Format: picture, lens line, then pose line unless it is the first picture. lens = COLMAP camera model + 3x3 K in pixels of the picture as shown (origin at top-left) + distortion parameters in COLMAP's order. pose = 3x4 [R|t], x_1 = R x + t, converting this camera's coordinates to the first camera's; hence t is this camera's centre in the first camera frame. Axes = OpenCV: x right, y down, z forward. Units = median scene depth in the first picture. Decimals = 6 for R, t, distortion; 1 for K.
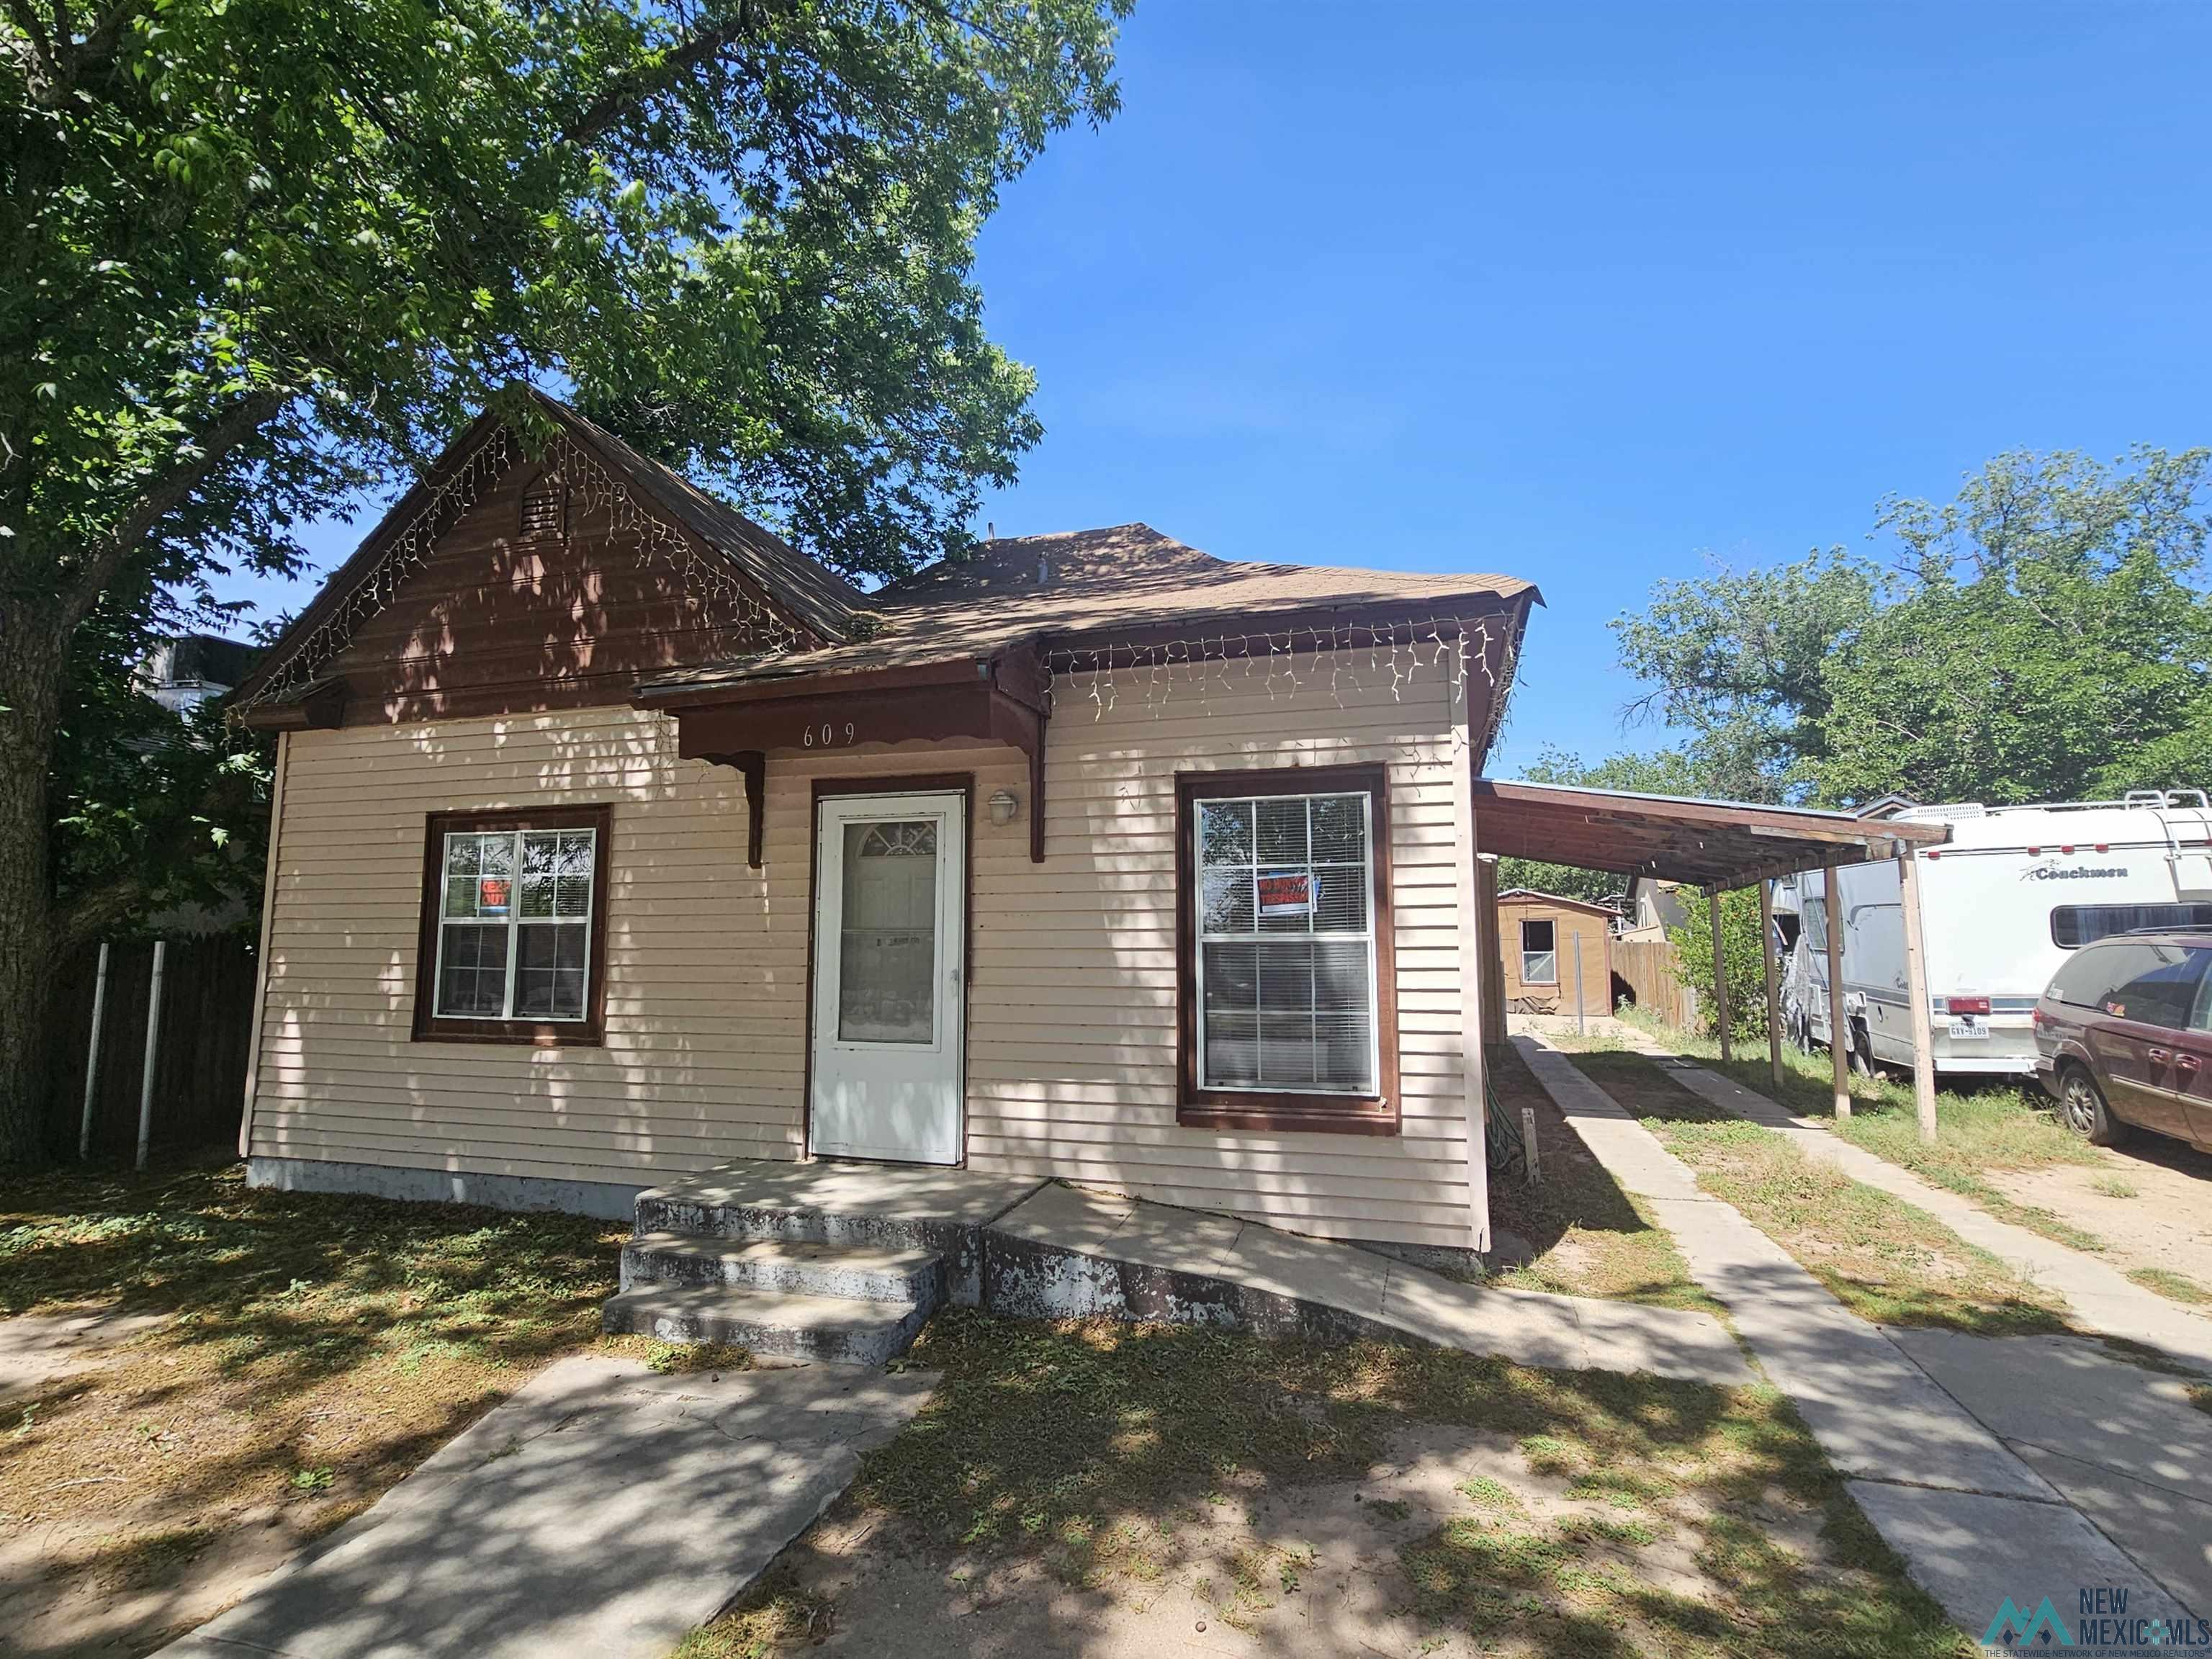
lens RADIAL K [[906.7, 0, 1100.2], [0, 906.7, 849.7], [0, 0, 1]] dist [-0.004525, 0.002201]
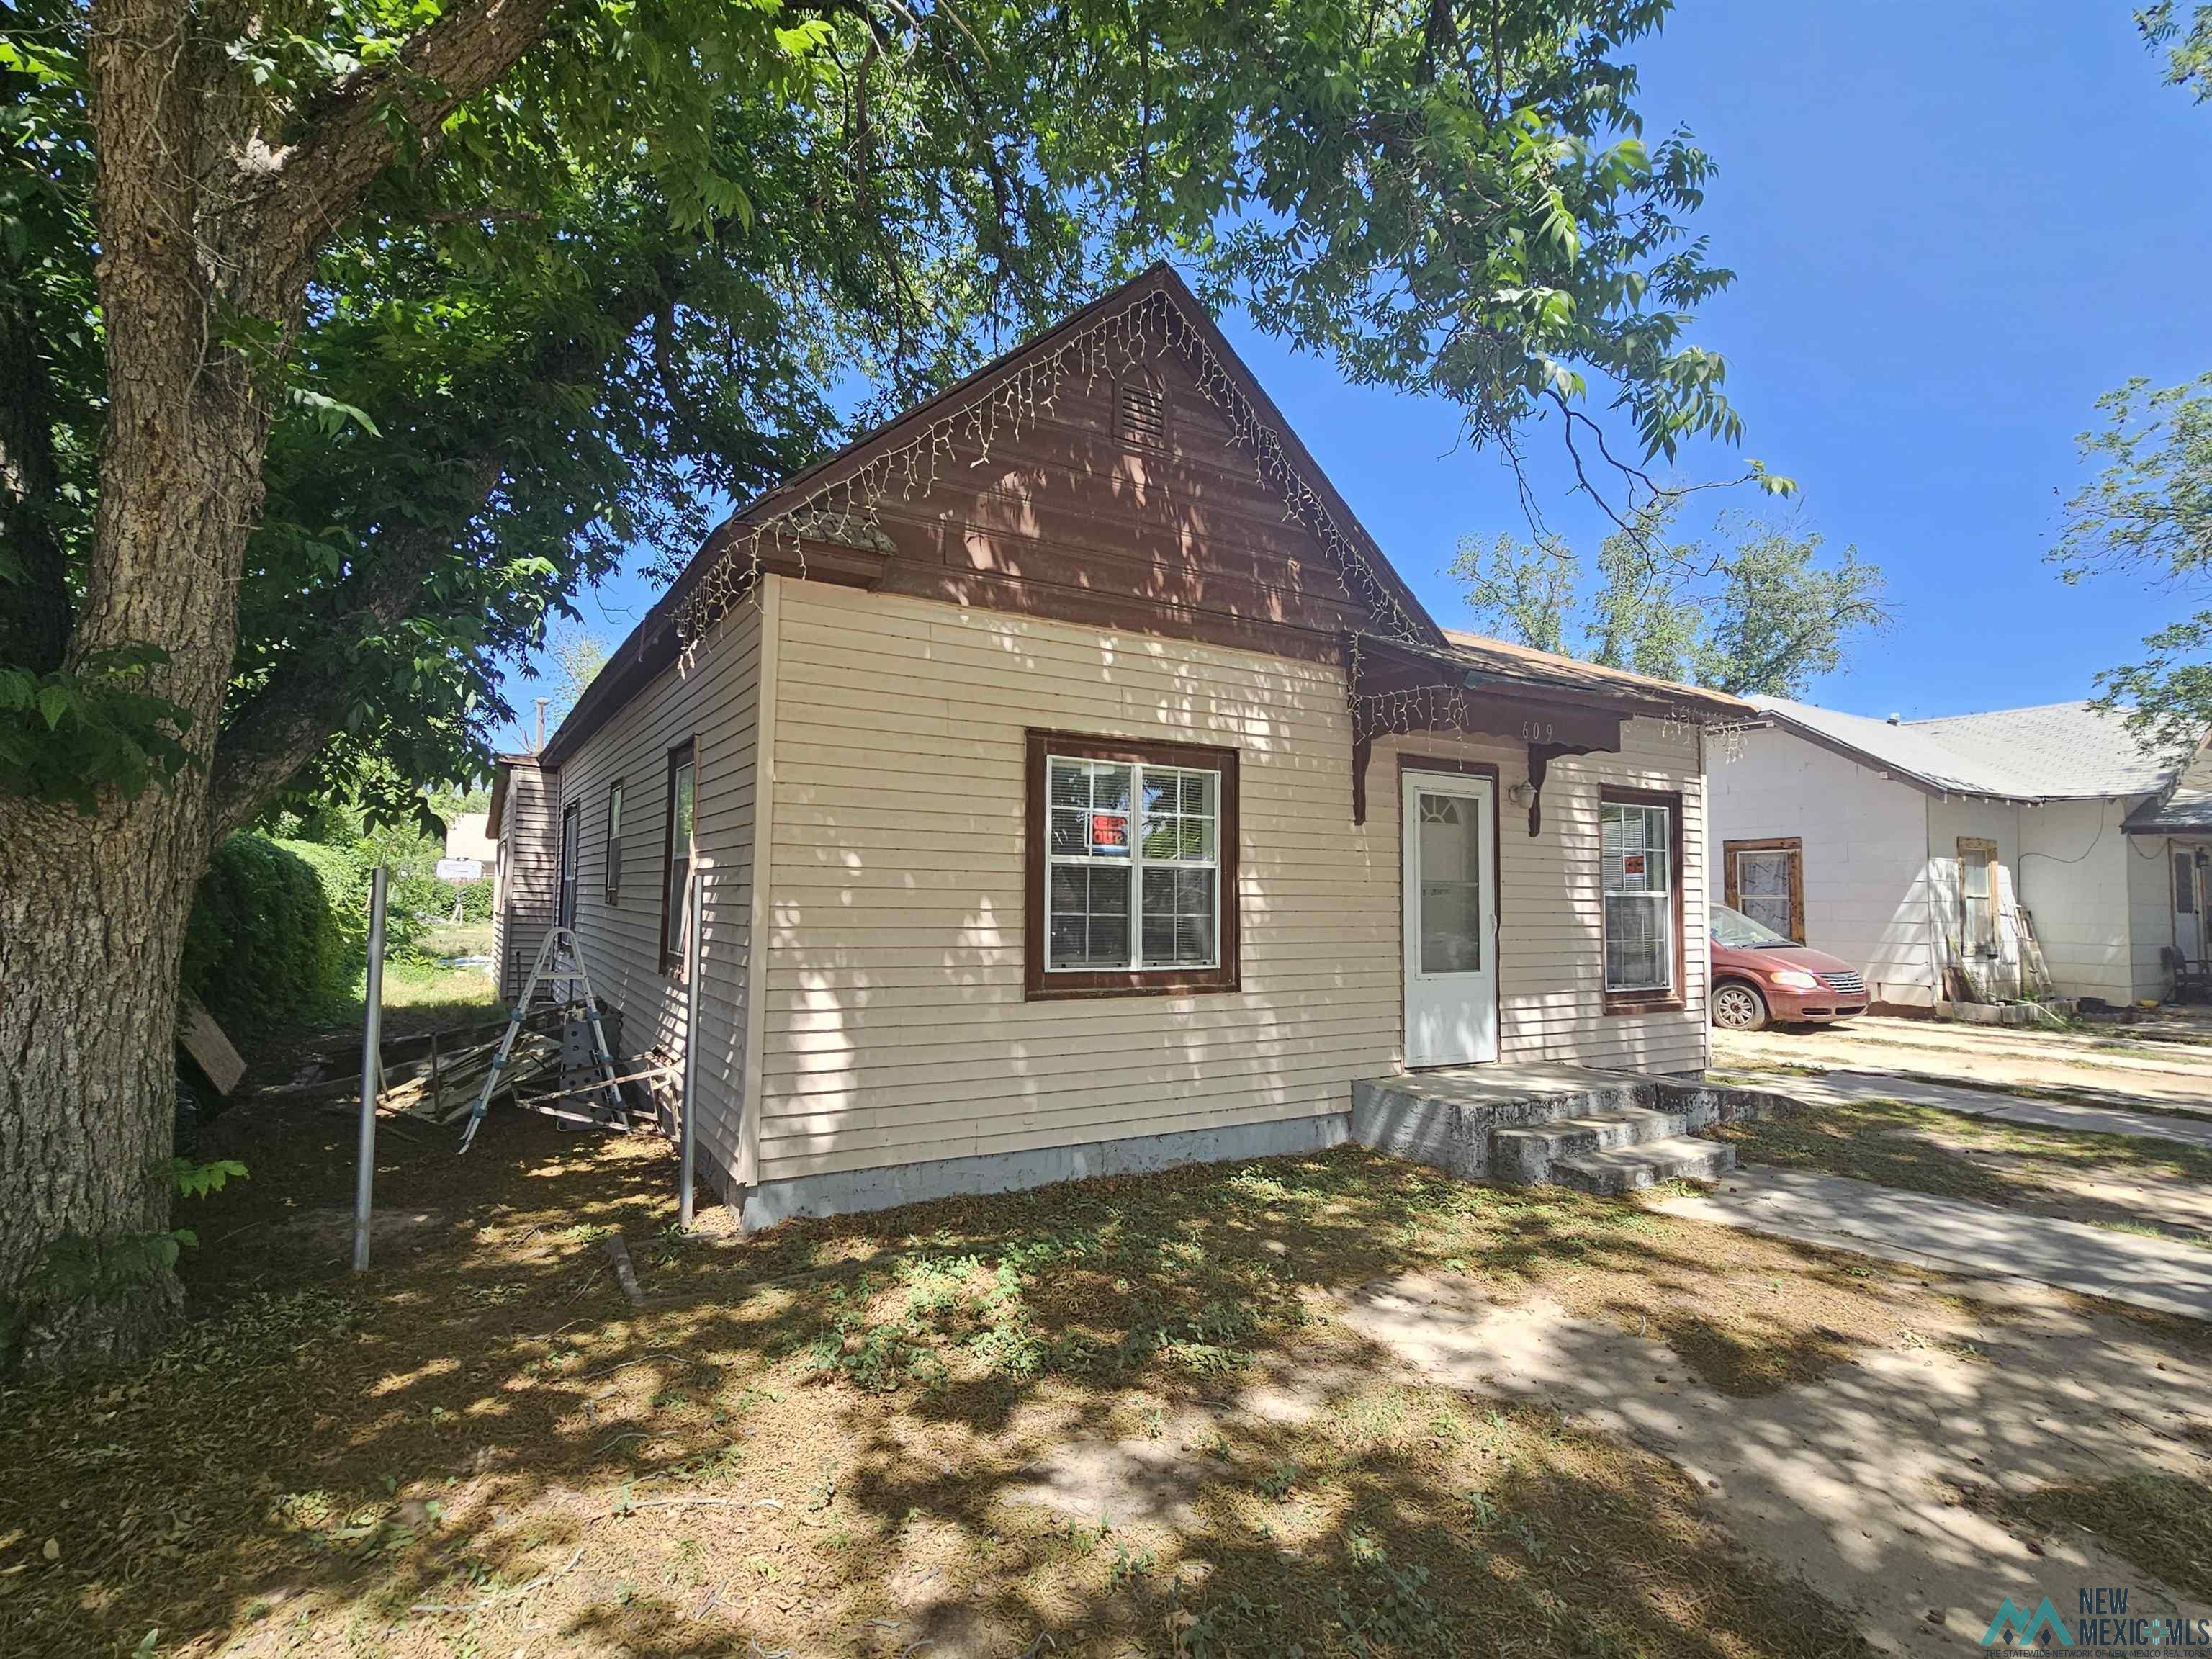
lens RADIAL K [[906.7, 0, 1090.1], [0, 906.7, 817.6], [0, 0, 1]] dist [-0.004525, 0.002201]
pose [[0.761194, 0.063598, 0.645399, -1.298099], [-0.090945, 0.995814, 0.009133, 0.029556], [-0.642116, -0.065648, 0.763791, 0.338674]]
